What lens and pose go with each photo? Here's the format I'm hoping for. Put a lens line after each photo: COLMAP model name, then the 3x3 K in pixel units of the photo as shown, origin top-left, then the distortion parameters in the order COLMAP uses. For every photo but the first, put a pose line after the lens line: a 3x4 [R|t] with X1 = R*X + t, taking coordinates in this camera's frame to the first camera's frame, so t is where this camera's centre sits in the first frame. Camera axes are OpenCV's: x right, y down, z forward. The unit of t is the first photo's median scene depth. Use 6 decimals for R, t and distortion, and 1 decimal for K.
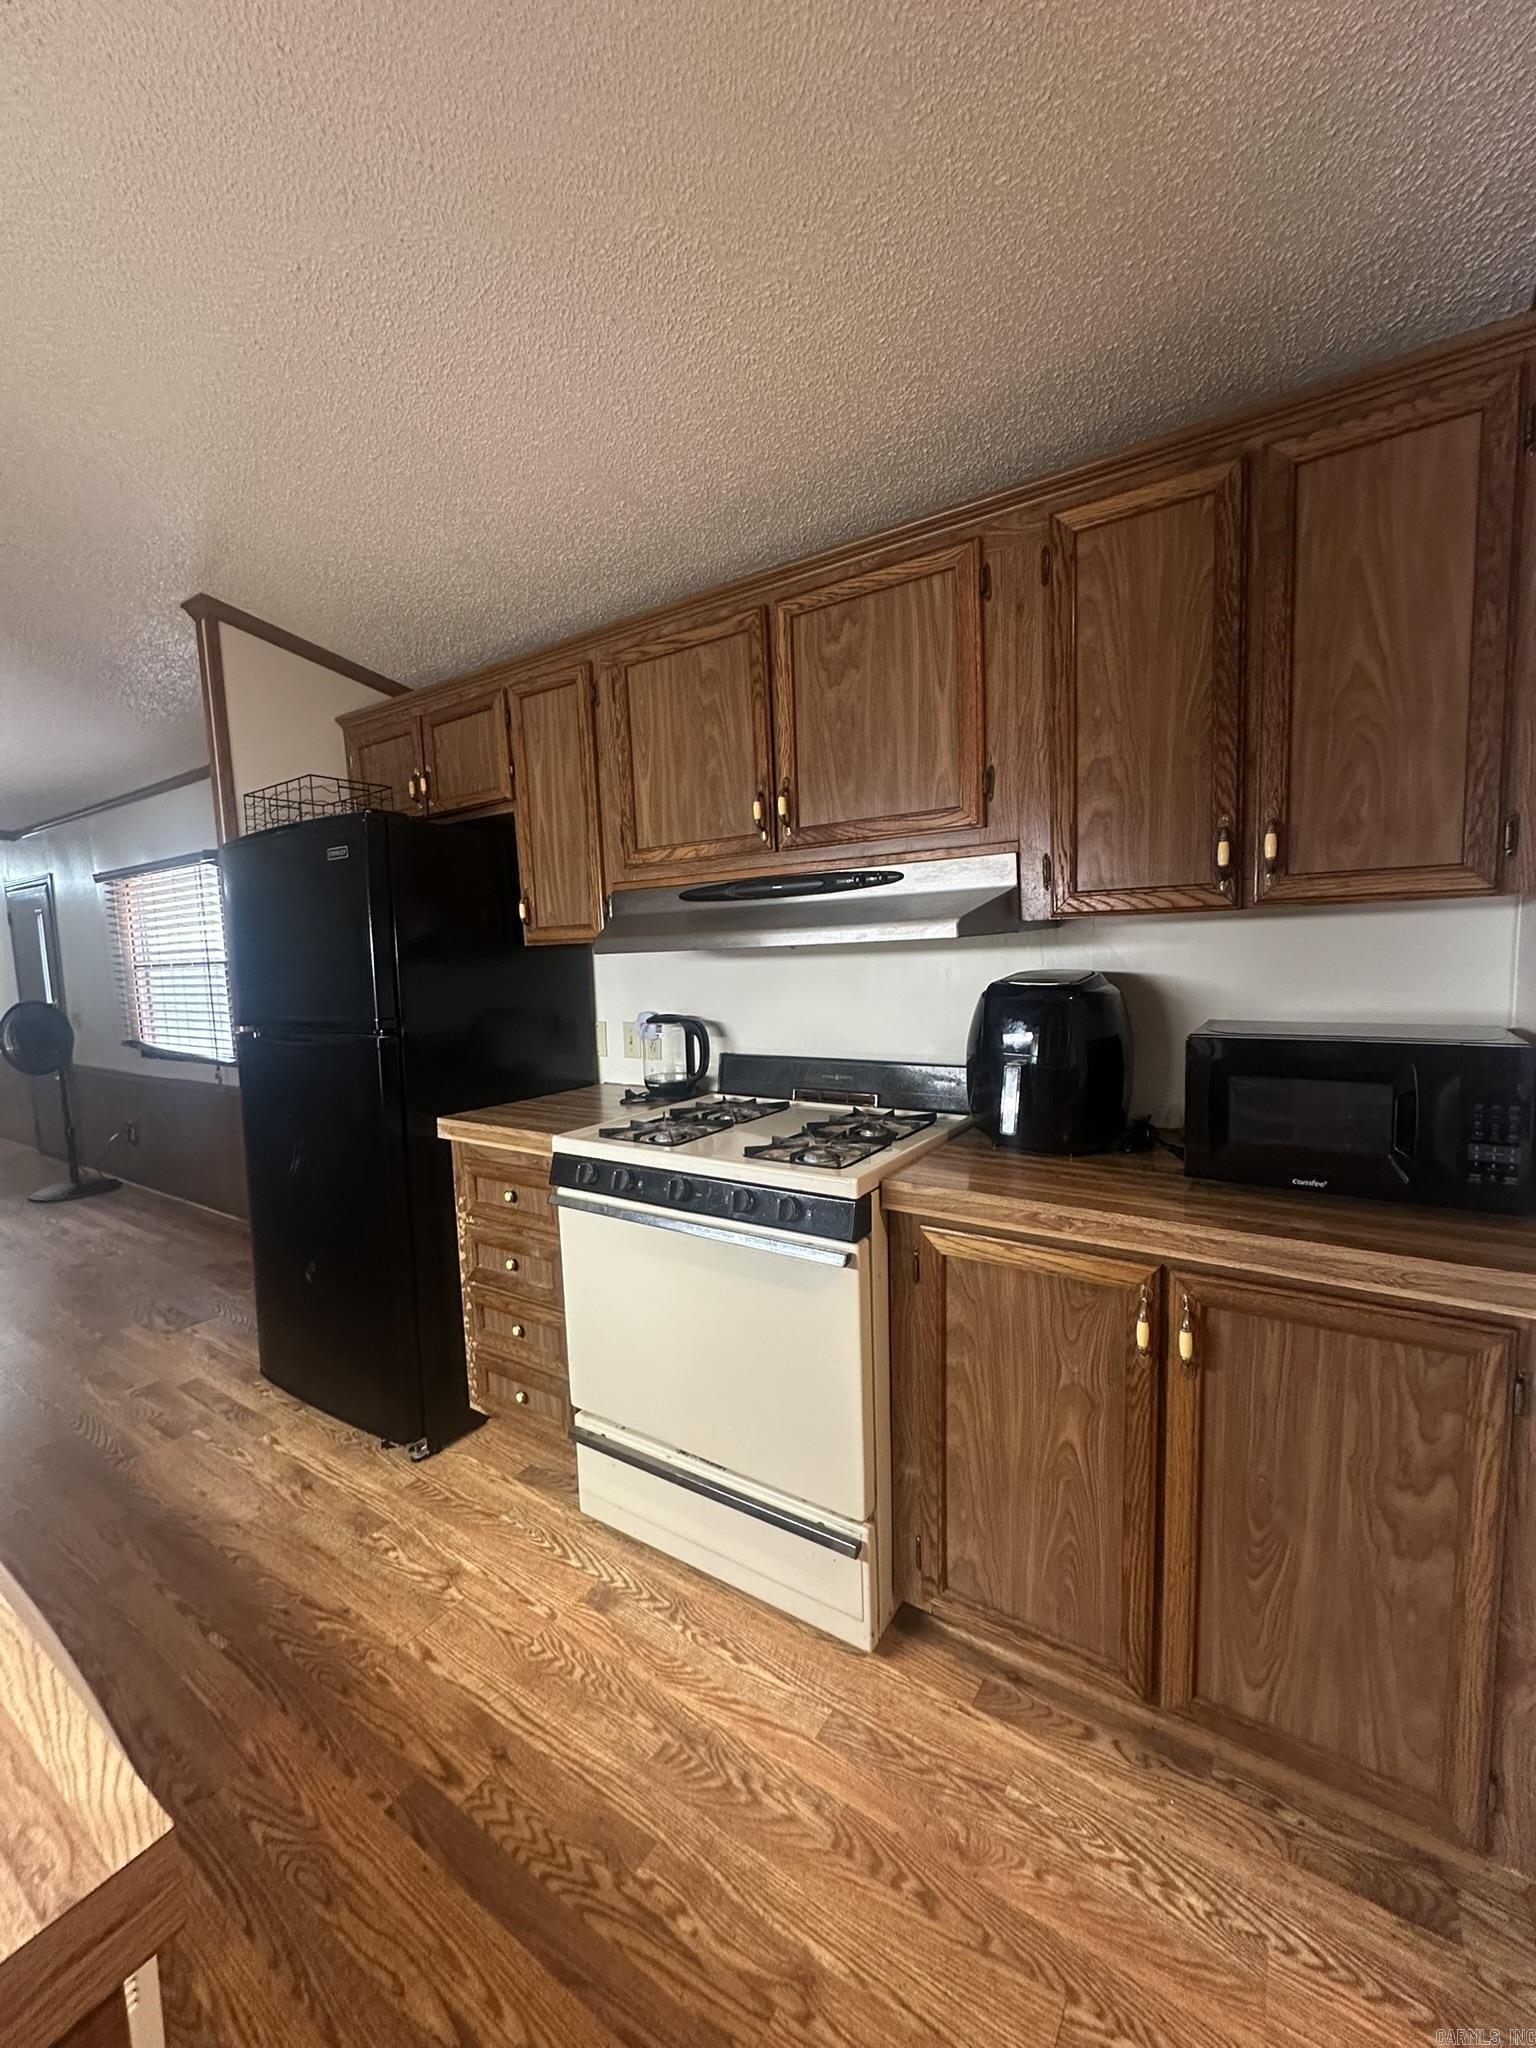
lens RADIAL K [[814.2, 0, 768.0], [0, 814.2, 1024.0], [0, 0, 1]] dist [-0.006473, 0.000783]
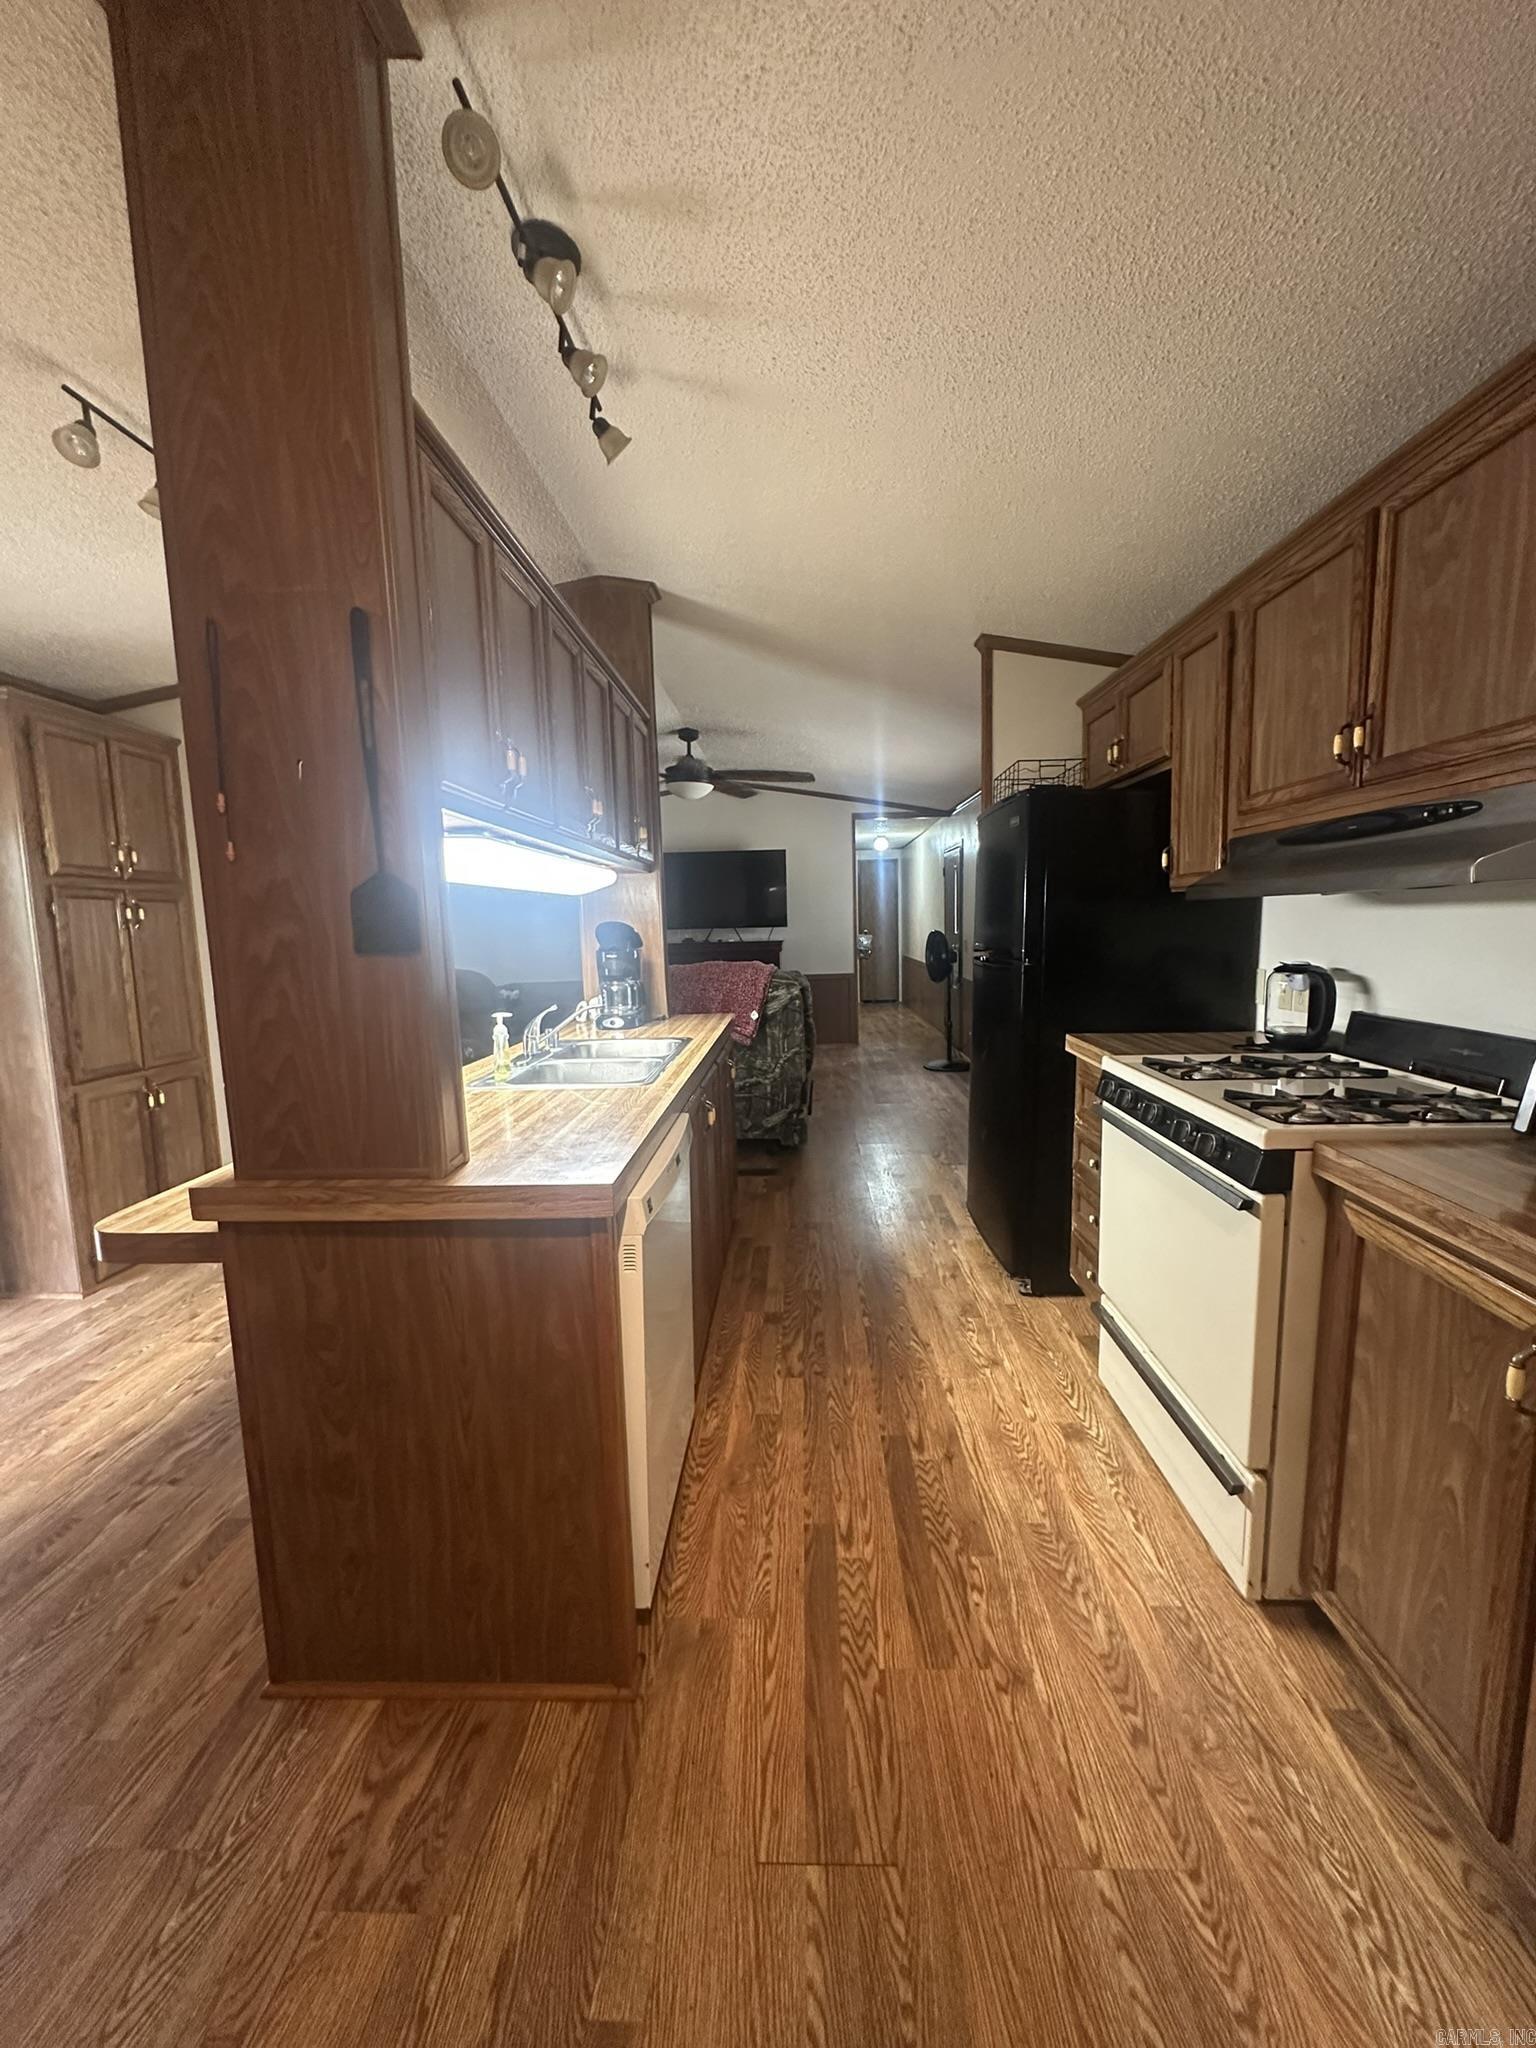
lens RADIAL K [[802.3, 0, 766.6], [0, 802.3, 1028.9], [0, 0, 1]] dist [-0.007991, 0.000164]
pose [[0.523102, 0.140231, -0.840654, 0.535142], [-0.076291, 0.990115, 0.117691, -0.000241], [0.848848, 0.002570, 0.528630, -0.033473]]
